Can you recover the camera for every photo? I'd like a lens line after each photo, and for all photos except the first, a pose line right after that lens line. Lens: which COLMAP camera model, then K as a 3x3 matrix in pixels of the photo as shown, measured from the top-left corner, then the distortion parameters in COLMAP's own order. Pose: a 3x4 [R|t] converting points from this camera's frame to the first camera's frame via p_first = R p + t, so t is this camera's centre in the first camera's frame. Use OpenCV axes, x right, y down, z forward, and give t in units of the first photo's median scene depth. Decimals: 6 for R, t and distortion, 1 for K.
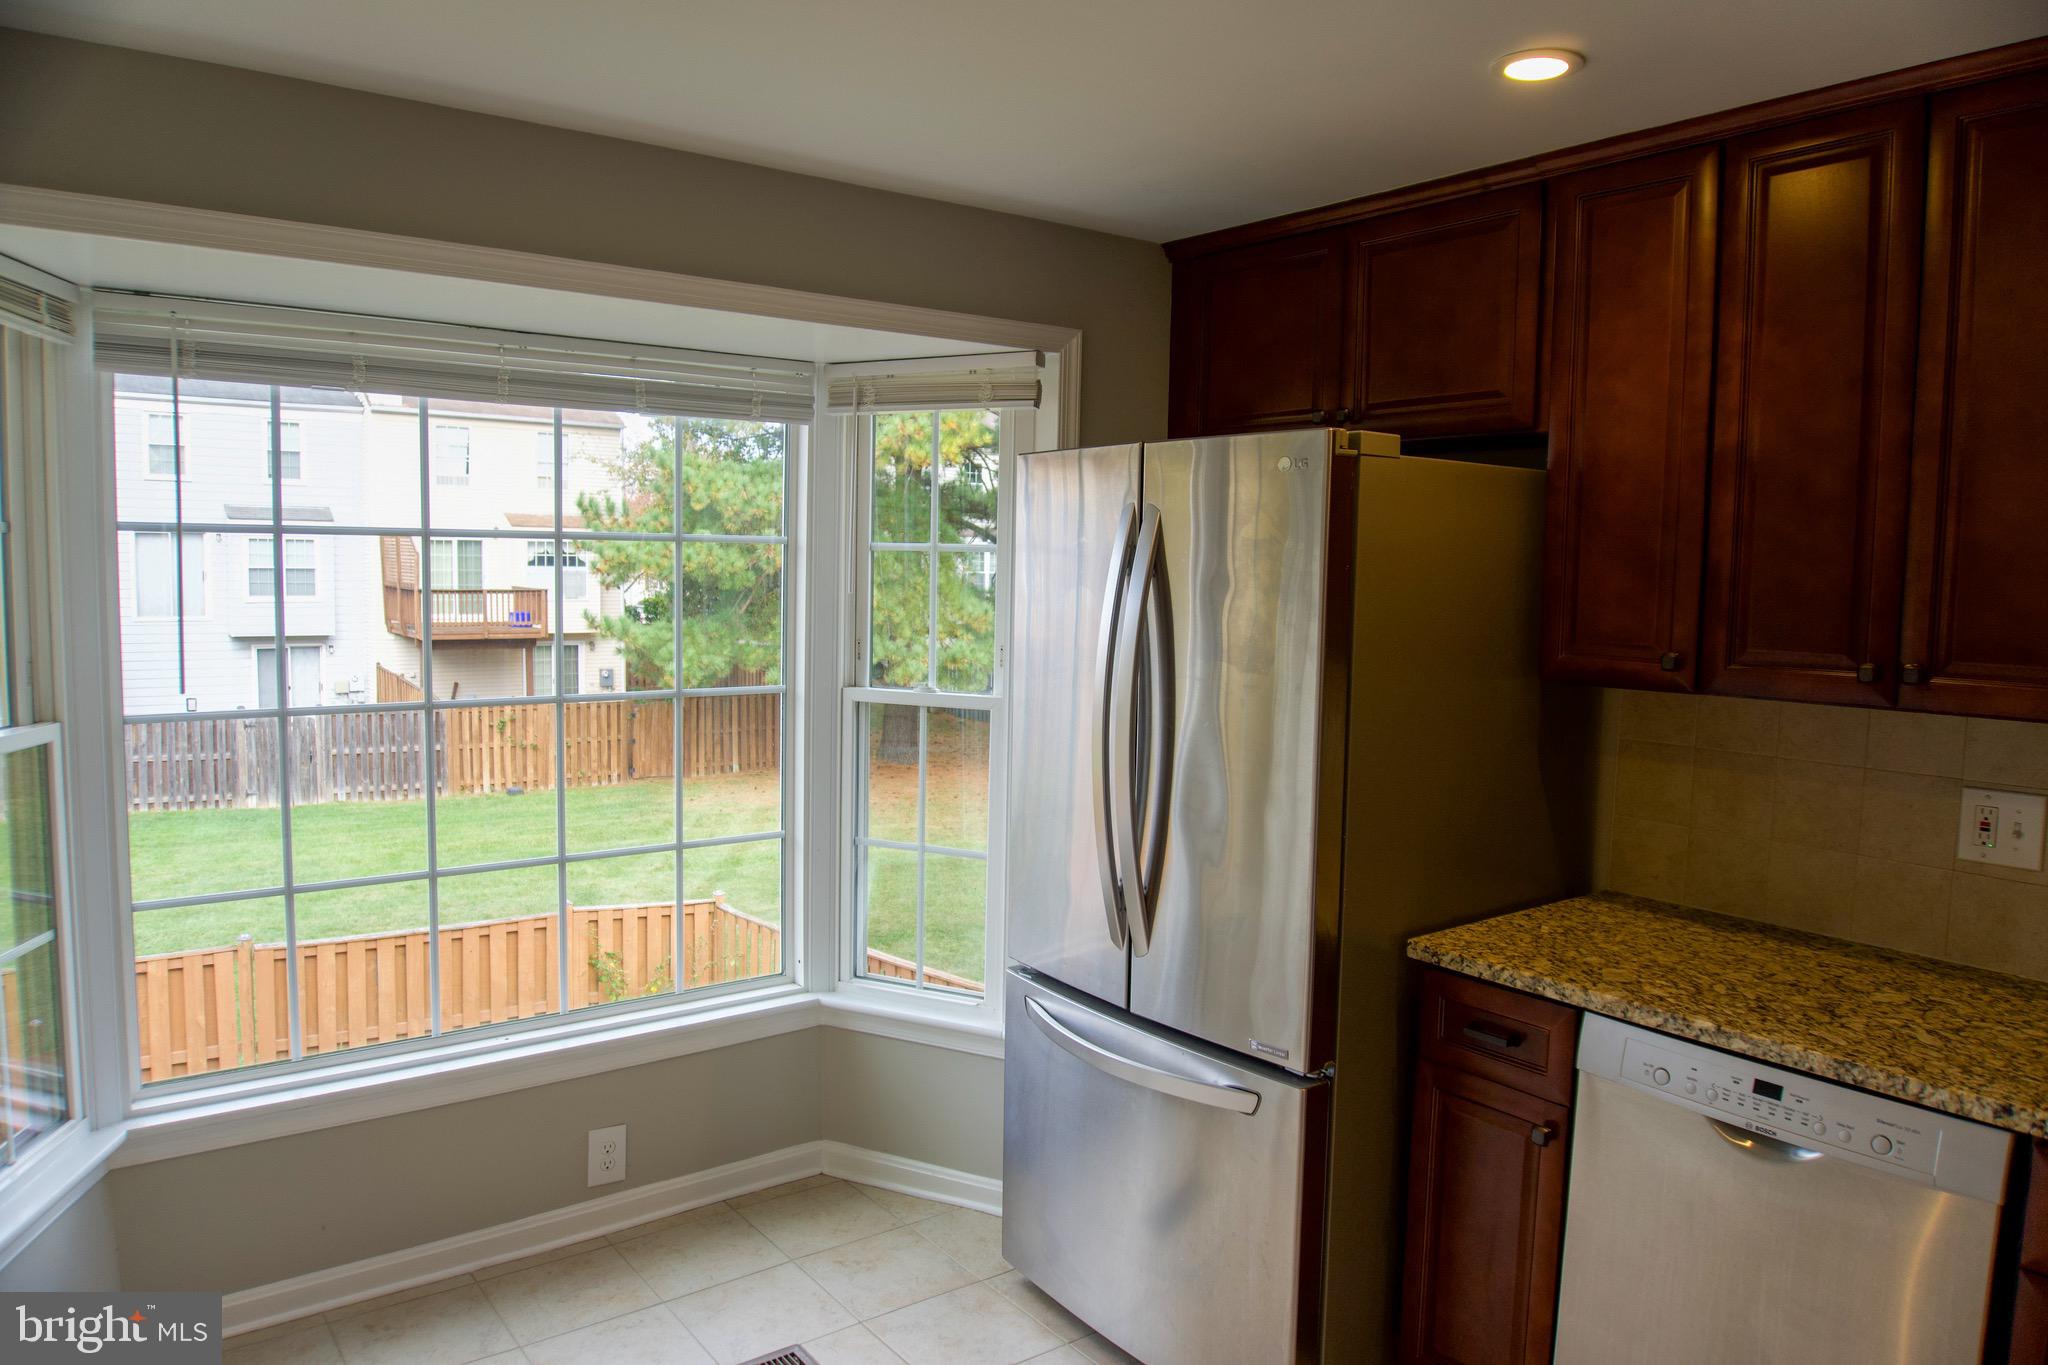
lens RADIAL K [[1379.2, 0, 1008.0], [0, 1379.2, 692.1], [0, 0, 1]] dist [-0.049500, -0.002916]
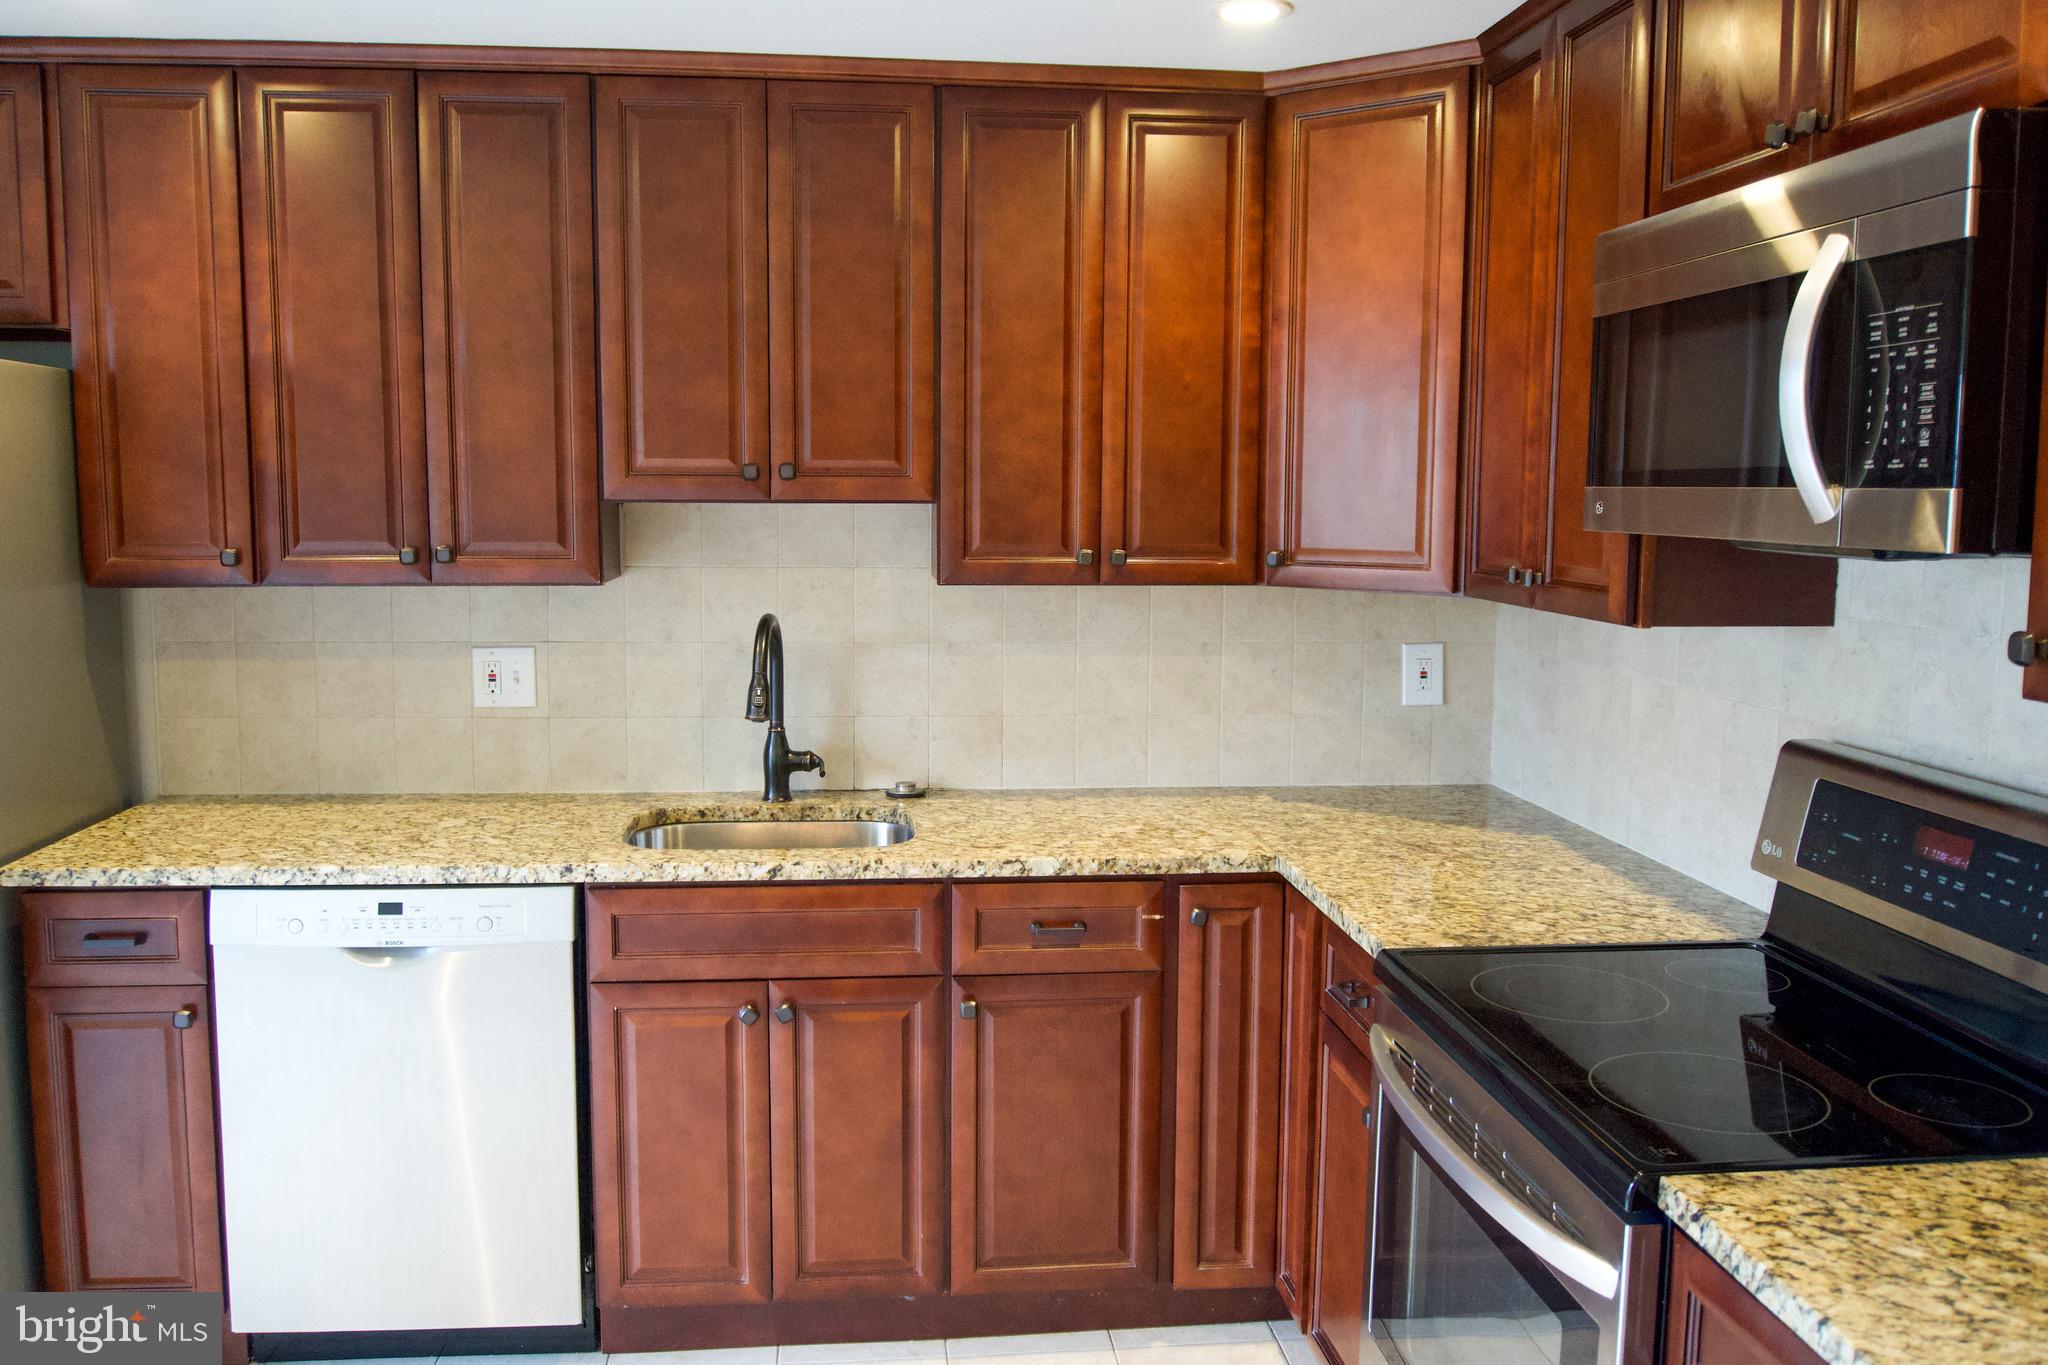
lens RADIAL K [[1637.1, 0, 1012.0], [0, 1637.1, 698.8], [0, 0, 1]] dist [-0.038135, -0.003162]
pose [[0.510072, -0.118641, 0.851910, -0.308155], [0.078095, 0.992739, 0.091495, 0.020084], [-0.856579, 0.019861, 0.515633, -0.180755]]
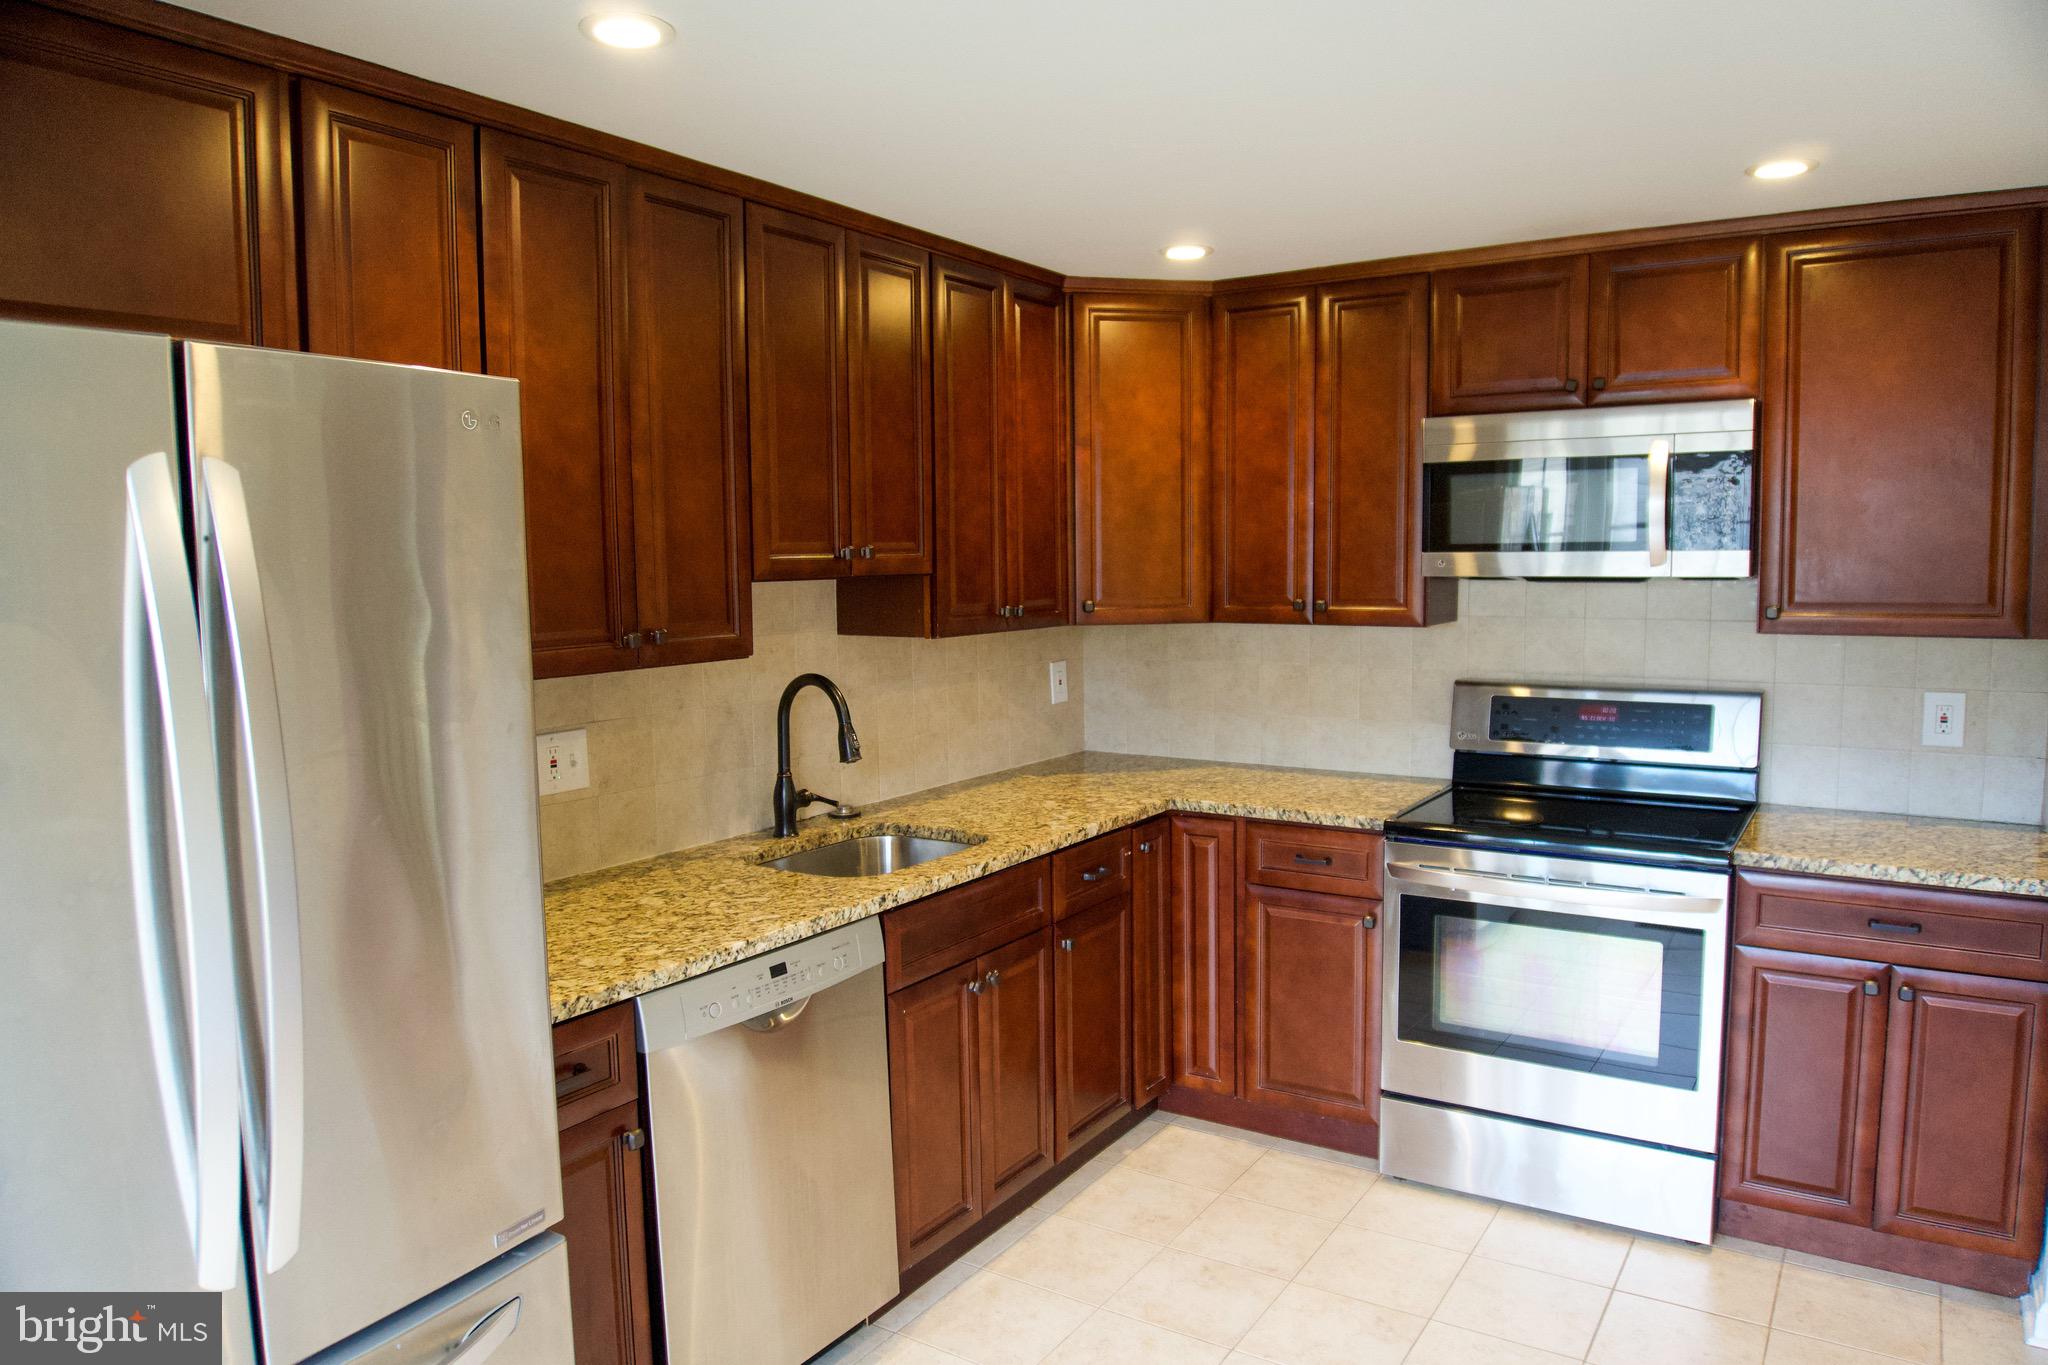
lens RADIAL K [[1379.2, 0, 1008.0], [0, 1379.2, 692.1], [0, 0, 1]] dist [-0.049500, -0.002916]
pose [[-0.347385, -0.101801, 0.932180, -0.582103], [0.095545, 0.985073, 0.143183, -0.104876], [-0.932842, 0.138805, -0.332473, 1.033389]]
